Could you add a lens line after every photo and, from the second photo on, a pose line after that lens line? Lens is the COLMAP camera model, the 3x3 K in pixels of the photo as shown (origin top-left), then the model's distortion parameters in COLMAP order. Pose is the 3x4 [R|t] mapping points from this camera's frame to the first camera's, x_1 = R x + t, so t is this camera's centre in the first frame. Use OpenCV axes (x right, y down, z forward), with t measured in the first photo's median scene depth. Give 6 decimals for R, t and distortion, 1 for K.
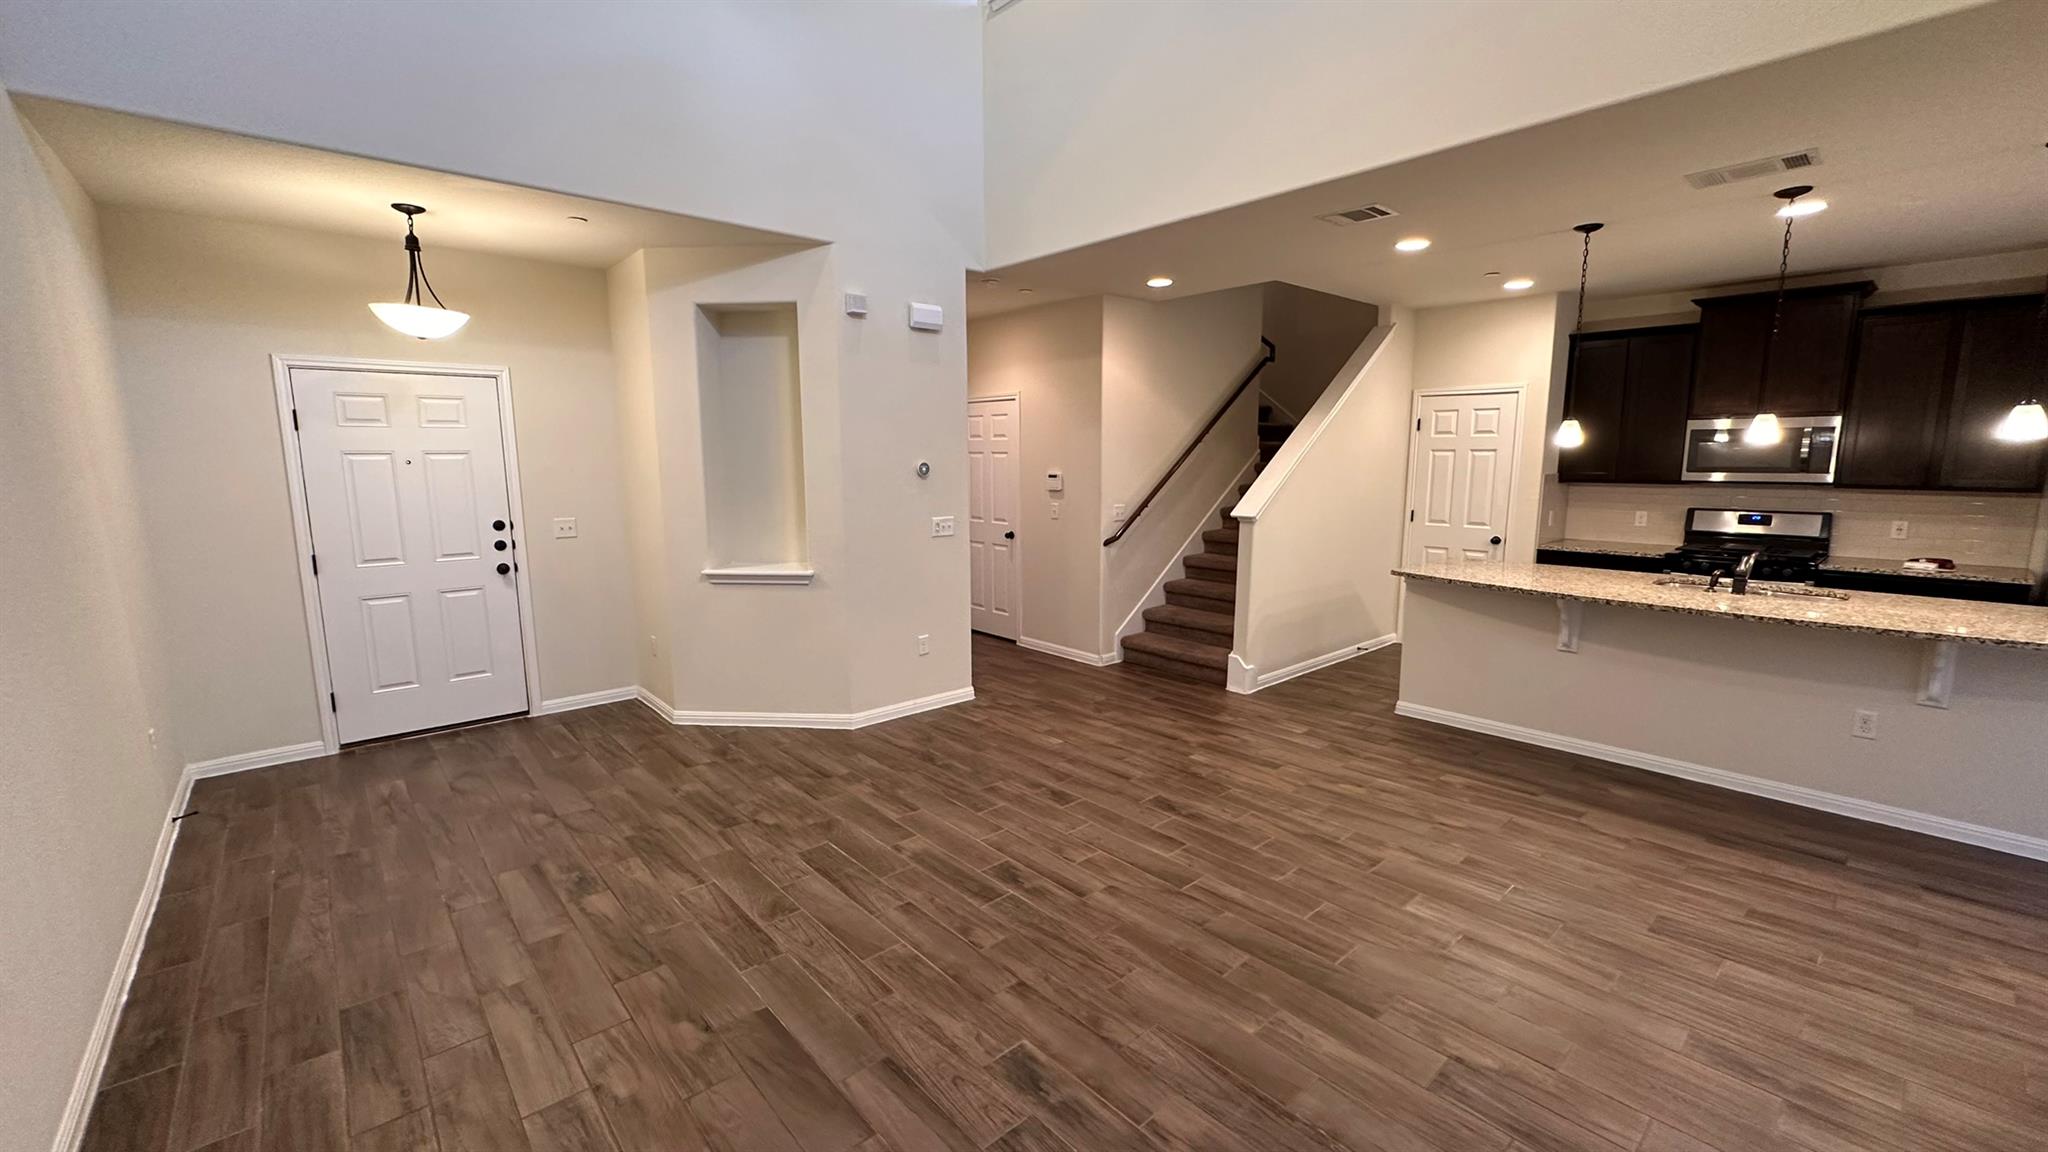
lens RADIAL K [[820.0, 0, 1026.7], [0, 820.0, 579.5], [0, 0, 1]] dist [-0.001090, 0.000244]
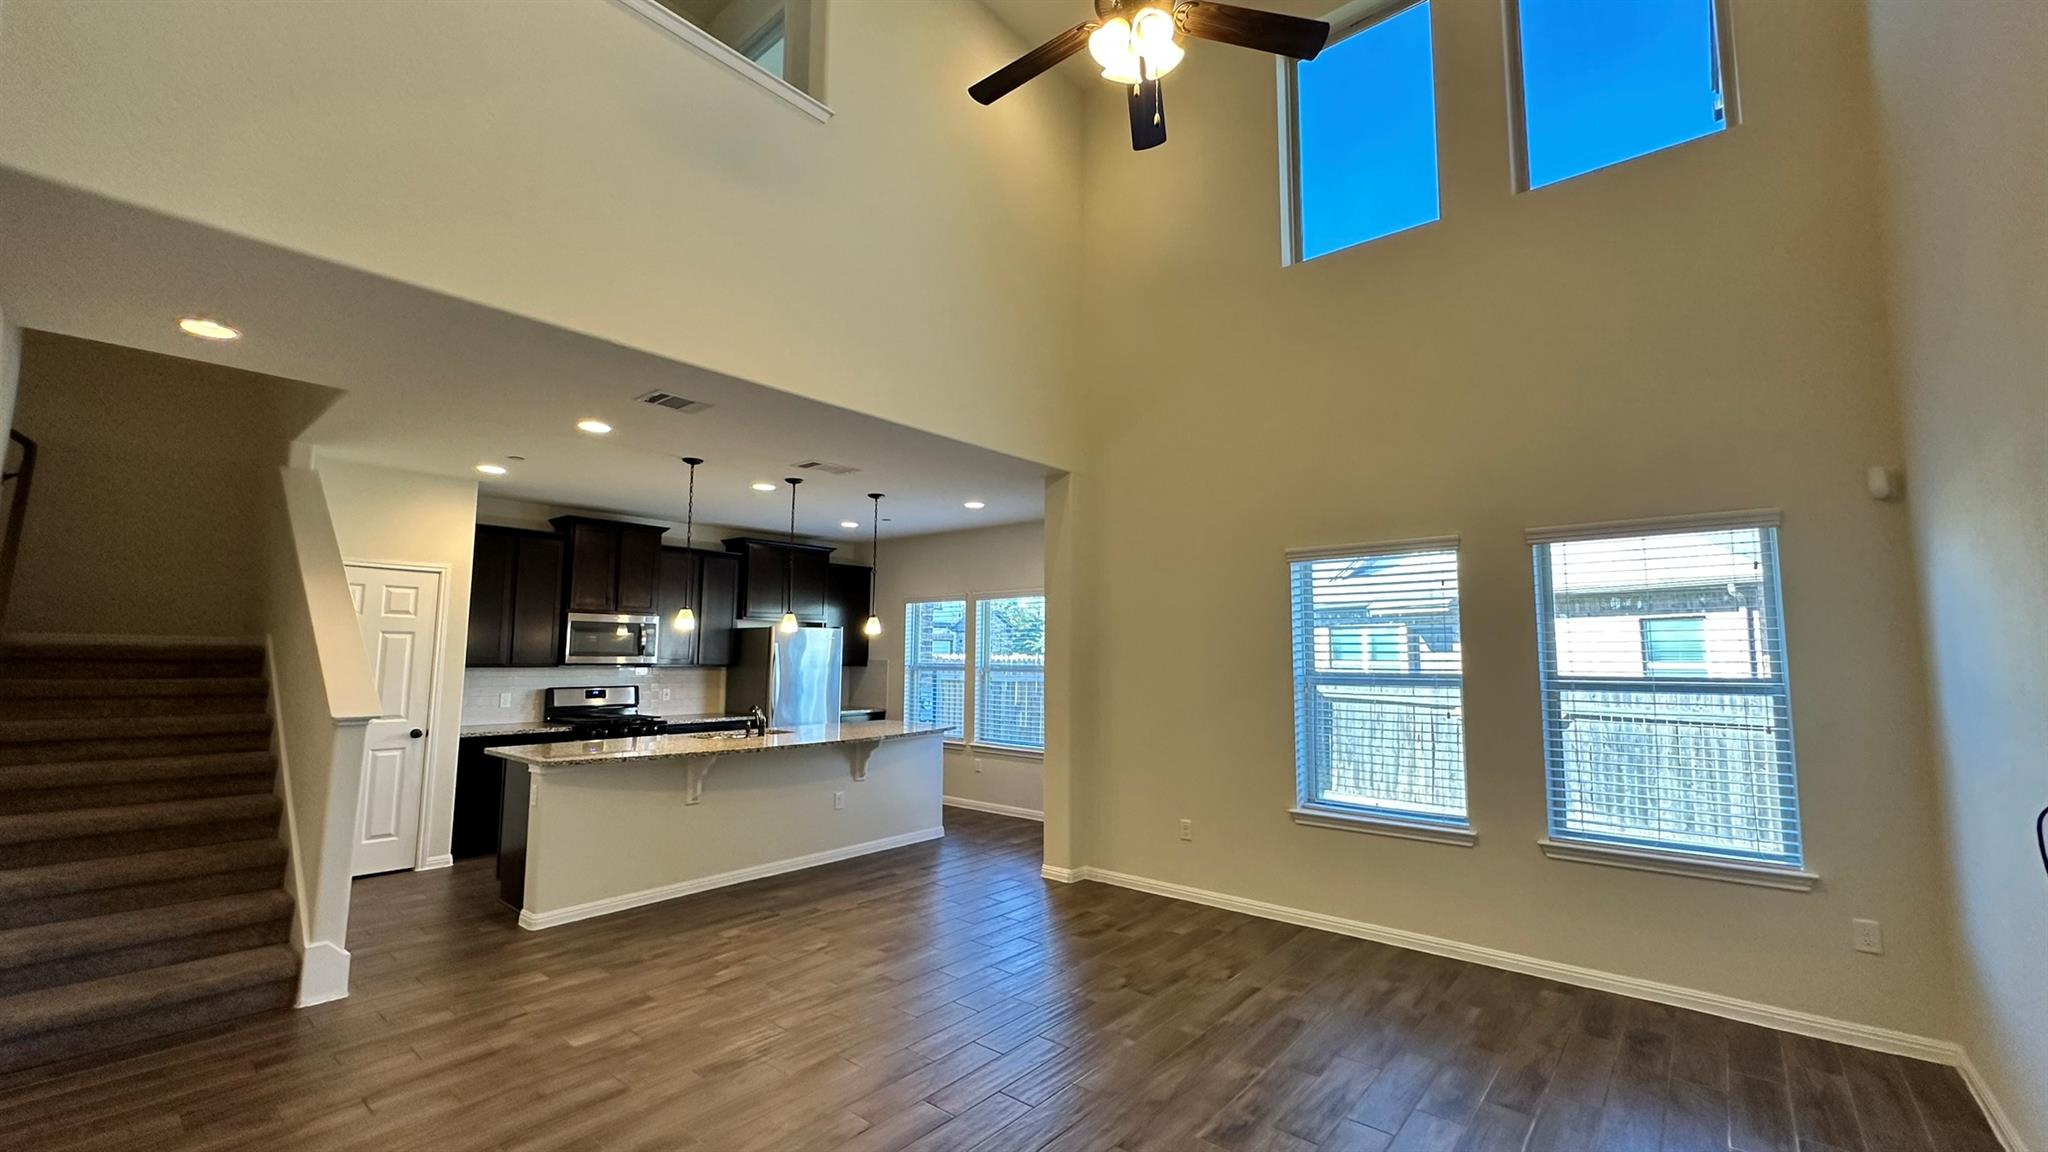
lens RADIAL K [[820.0, 0, 1026.7], [0, 820.0, 579.5], [0, 0, 1]] dist [-0.001090, 0.000244]
pose [[-0.145648, 0.096927, 0.984577, -0.526032], [0.144775, 0.986564, -0.075706, -0.062799], [-0.978686, 0.131516, -0.157724, 0.599304]]
